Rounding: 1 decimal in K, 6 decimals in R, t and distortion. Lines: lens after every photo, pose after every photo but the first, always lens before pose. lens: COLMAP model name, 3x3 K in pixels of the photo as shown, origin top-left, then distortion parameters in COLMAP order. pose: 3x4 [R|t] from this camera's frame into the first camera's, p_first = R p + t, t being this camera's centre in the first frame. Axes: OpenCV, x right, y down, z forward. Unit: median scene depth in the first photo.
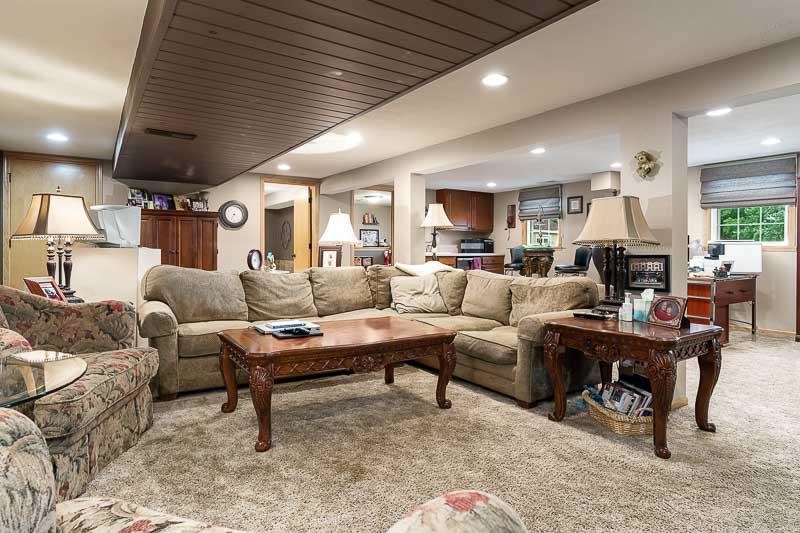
lens RADIAL K [[456.5, 0, 399.8], [0, 456.5, 261.6], [0, 0, 1]] dist [-0.009926, -0.002727]
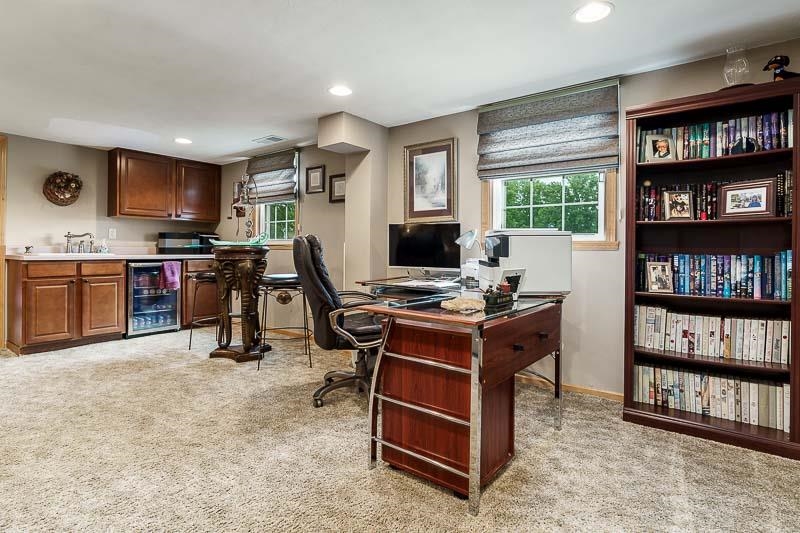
lens RADIAL K [[401.8, 0, 400.1], [0, 401.8, 255.1], [0, 0, 1]] dist [-0.014983, -0.001715]
pose [[0.948518, -0.001258, 0.316722, 0.291941], [0.006660, 0.999850, -0.015974, -0.006870], [-0.316654, 0.017261, 0.948384, 0.391044]]
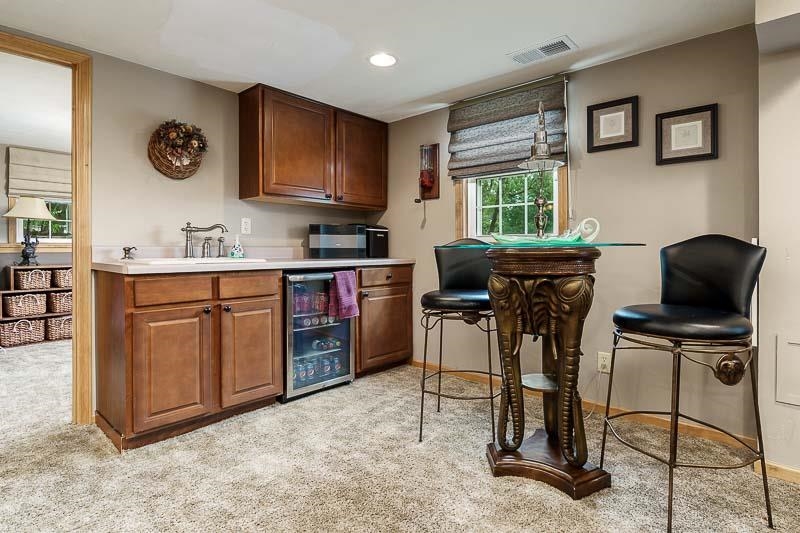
lens RADIAL K [[401.8, 0, 403.2], [0, 401.8, 258.1], [0, 0, 1]] dist [-0.014983, -0.001715]
pose [[0.971454, -0.006002, 0.237151, 0.137682], [0.007599, 0.999954, -0.005818, -0.017523], [-0.237105, 0.007454, 0.971455, 0.672363]]
